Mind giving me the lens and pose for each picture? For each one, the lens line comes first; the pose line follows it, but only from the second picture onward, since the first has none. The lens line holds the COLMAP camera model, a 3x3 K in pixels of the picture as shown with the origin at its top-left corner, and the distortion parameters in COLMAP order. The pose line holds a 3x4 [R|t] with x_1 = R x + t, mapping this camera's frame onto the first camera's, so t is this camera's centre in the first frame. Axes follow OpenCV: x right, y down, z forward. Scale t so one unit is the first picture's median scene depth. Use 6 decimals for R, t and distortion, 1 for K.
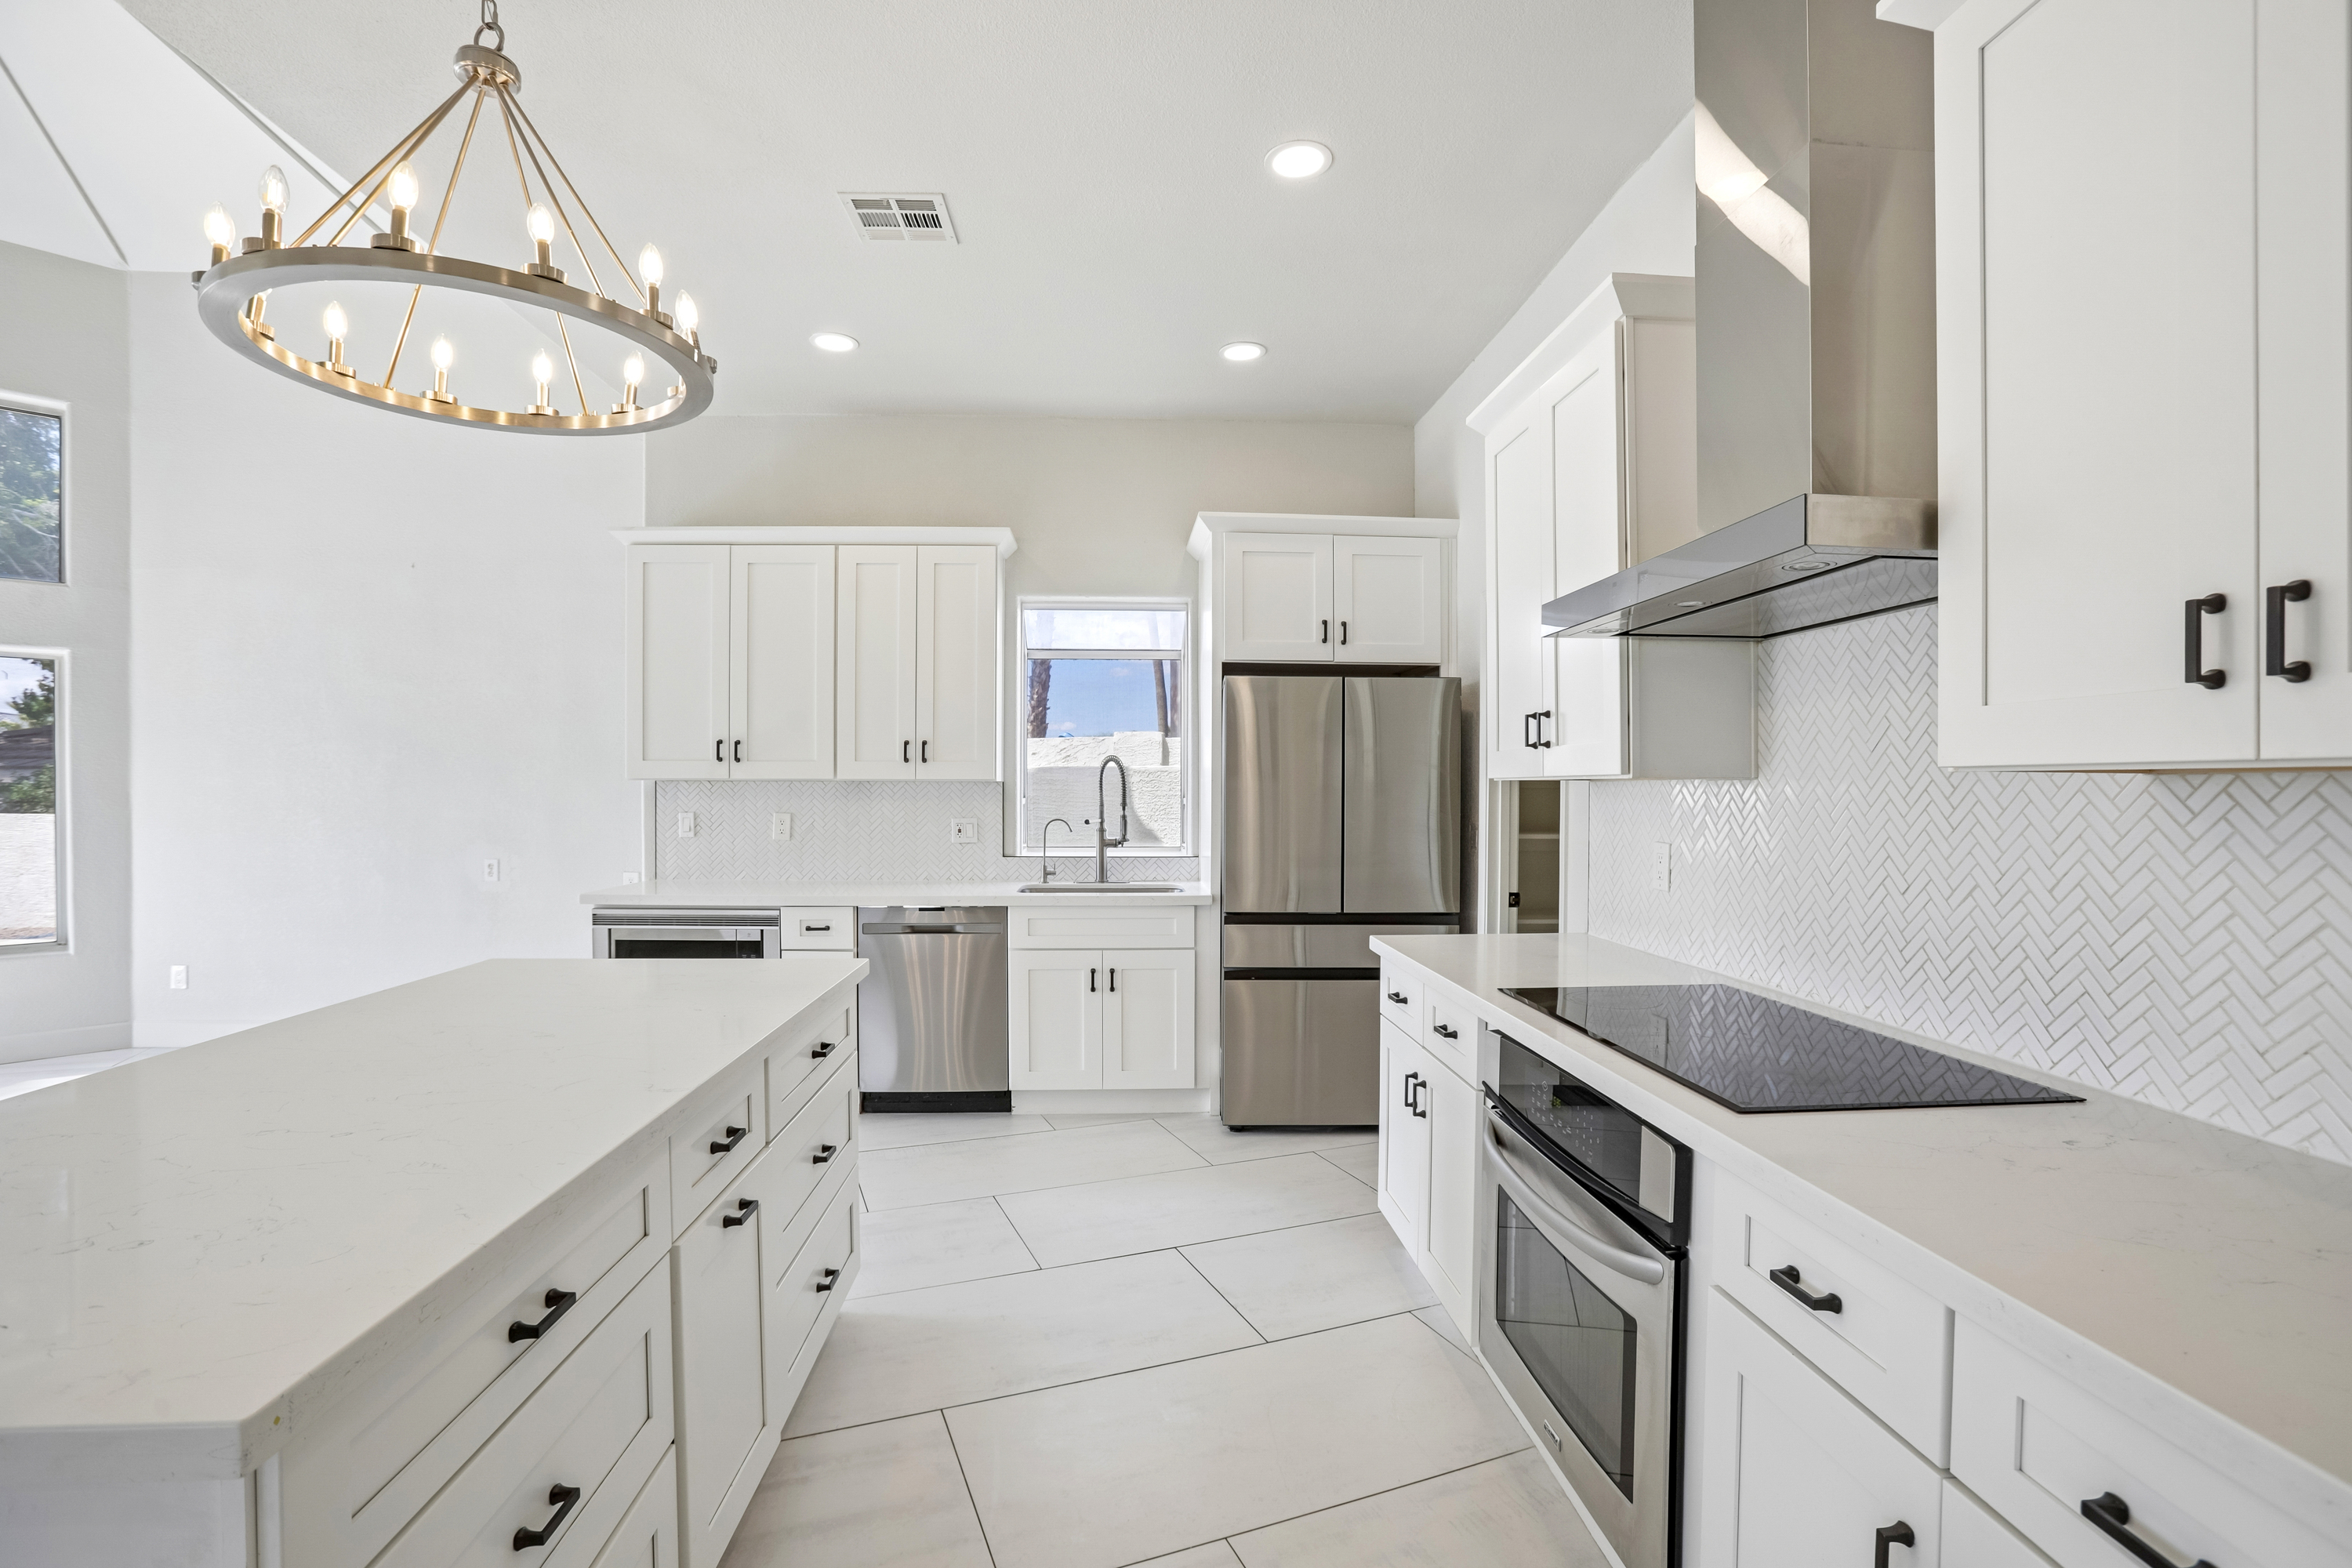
lens RADIAL K [[1097.9, 0, 1157.1], [0, 1097.9, 808.1], [0, 0, 1]] dist [-0.049102, 0.010673]
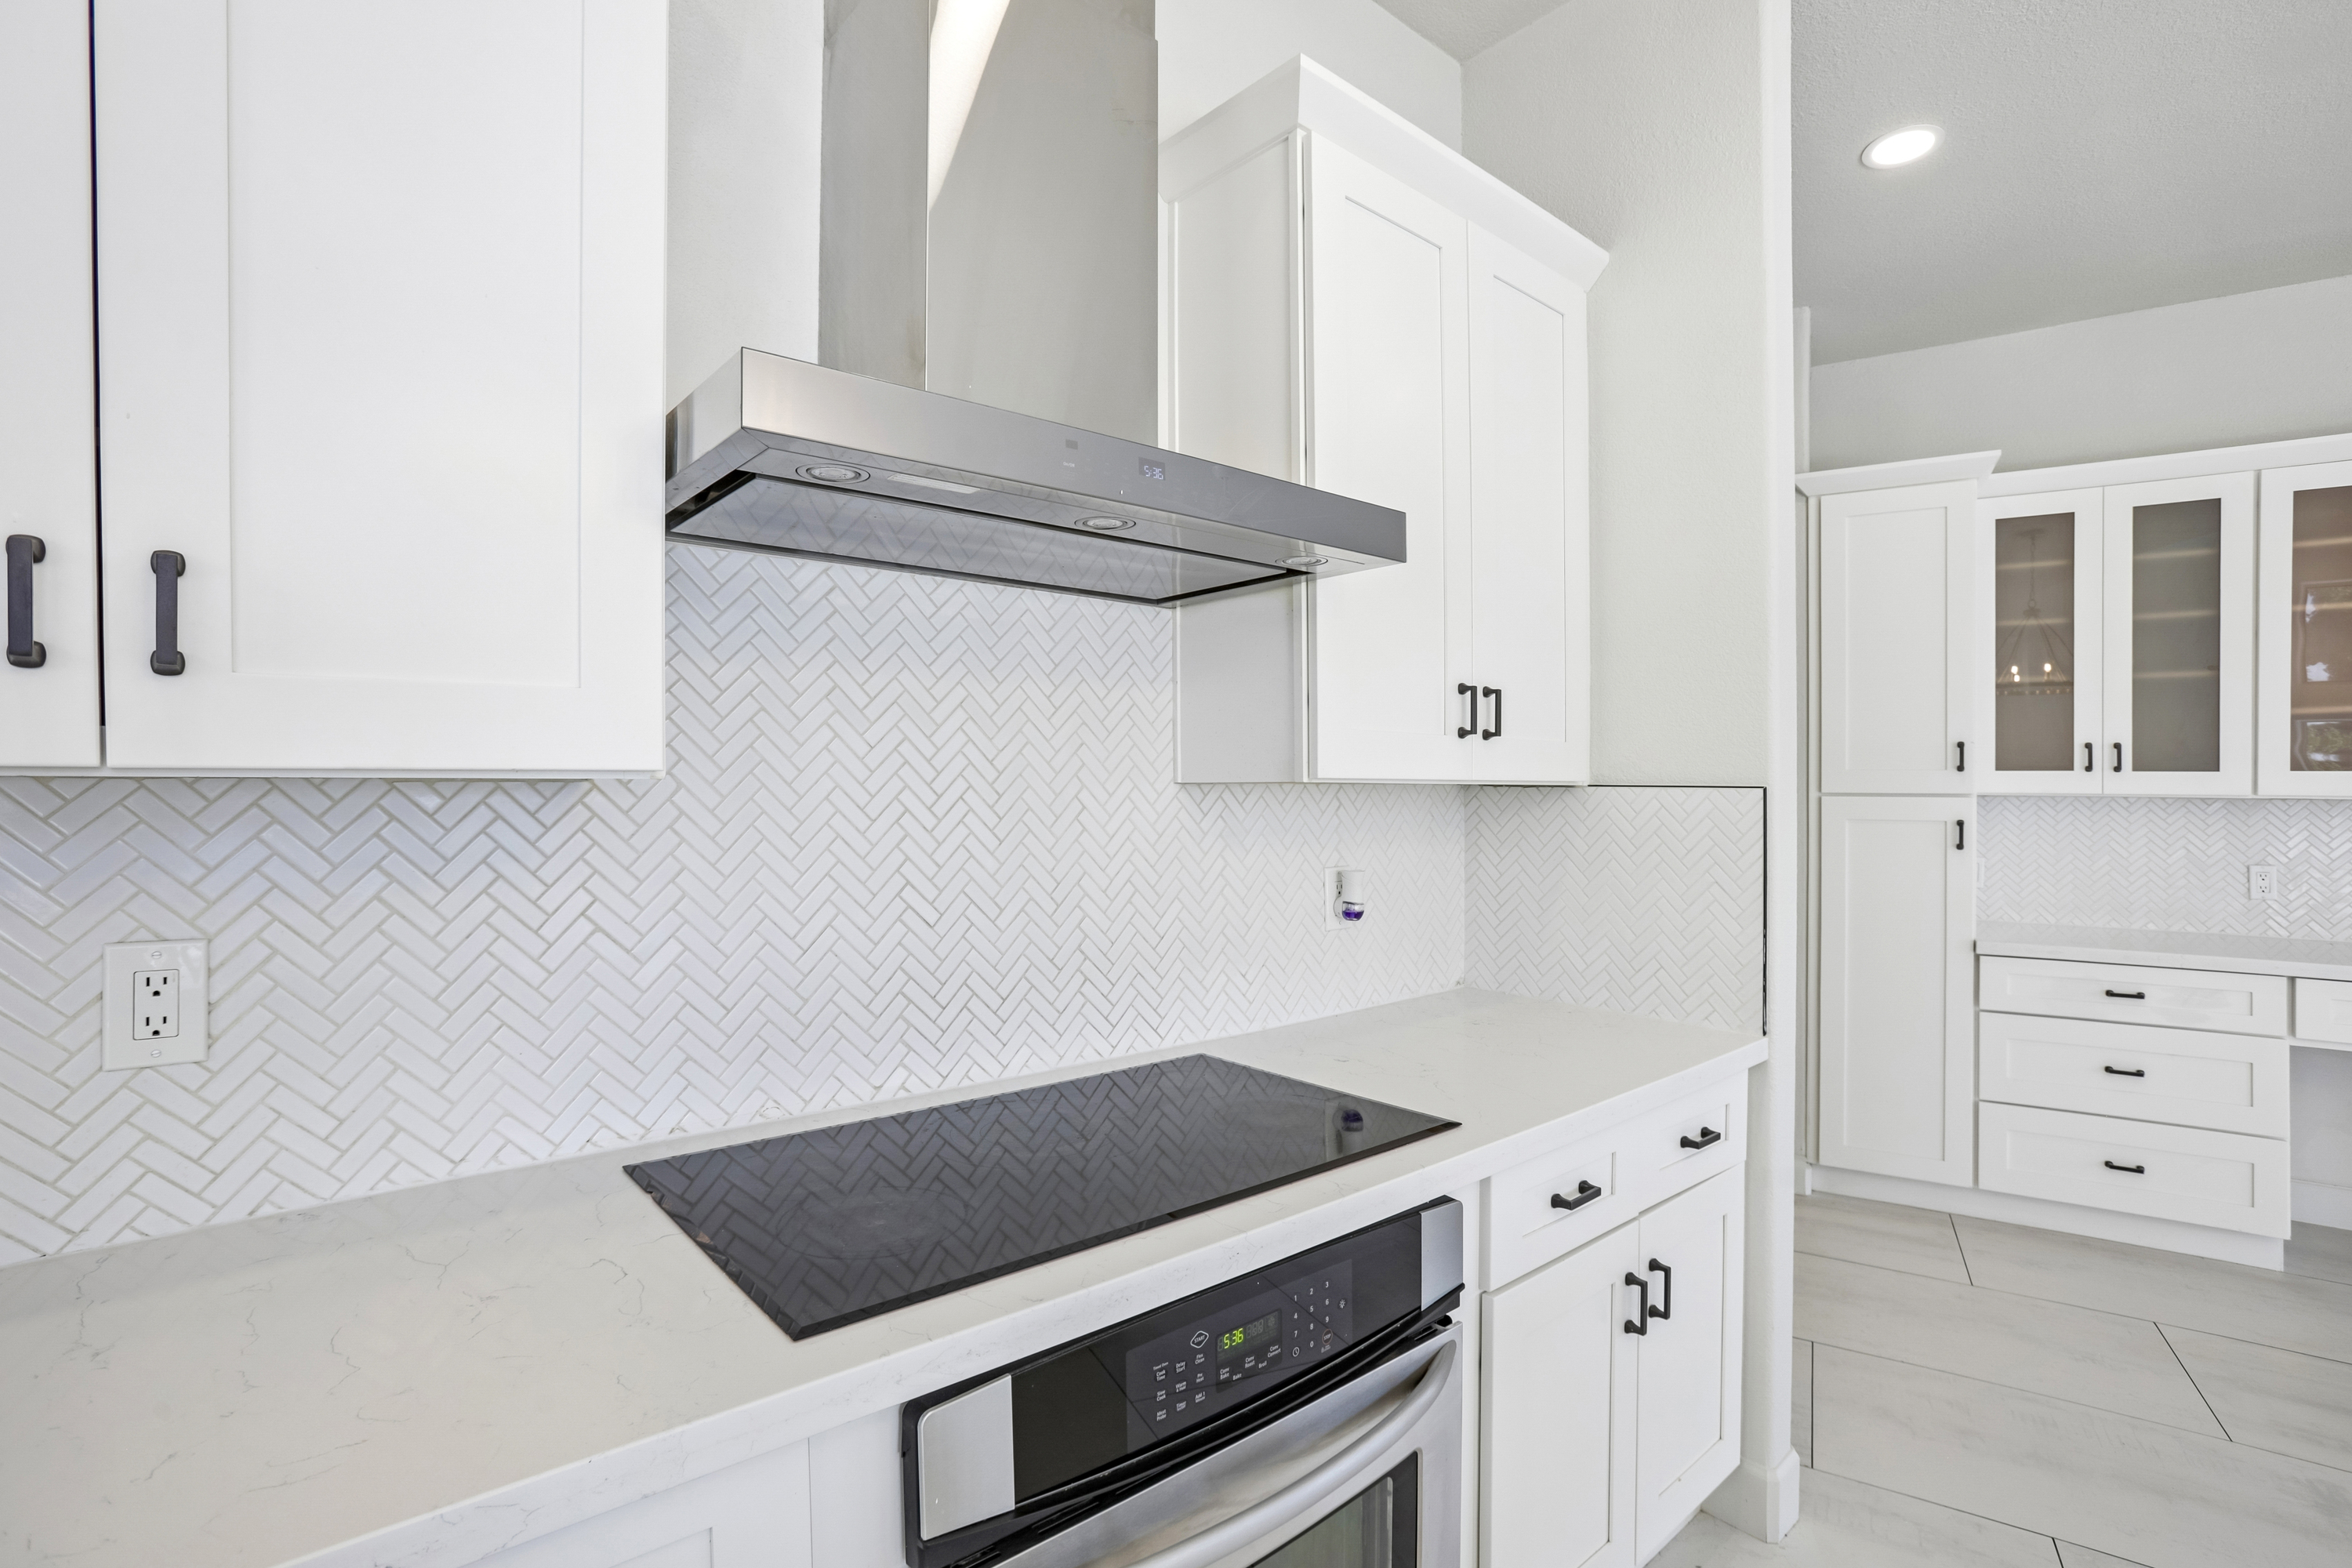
lens RADIAL K [[1075.5, 0, 1151.2], [0, 1075.5, 828.7], [0, 0, 1]] dist [-0.056015, 0.000490]
pose [[-0.590675, -0.020280, 0.806654, -0.023930], [0.018856, 0.999064, 0.038924, -0.009752], [-0.806689, 0.038201, -0.589740, 0.590688]]
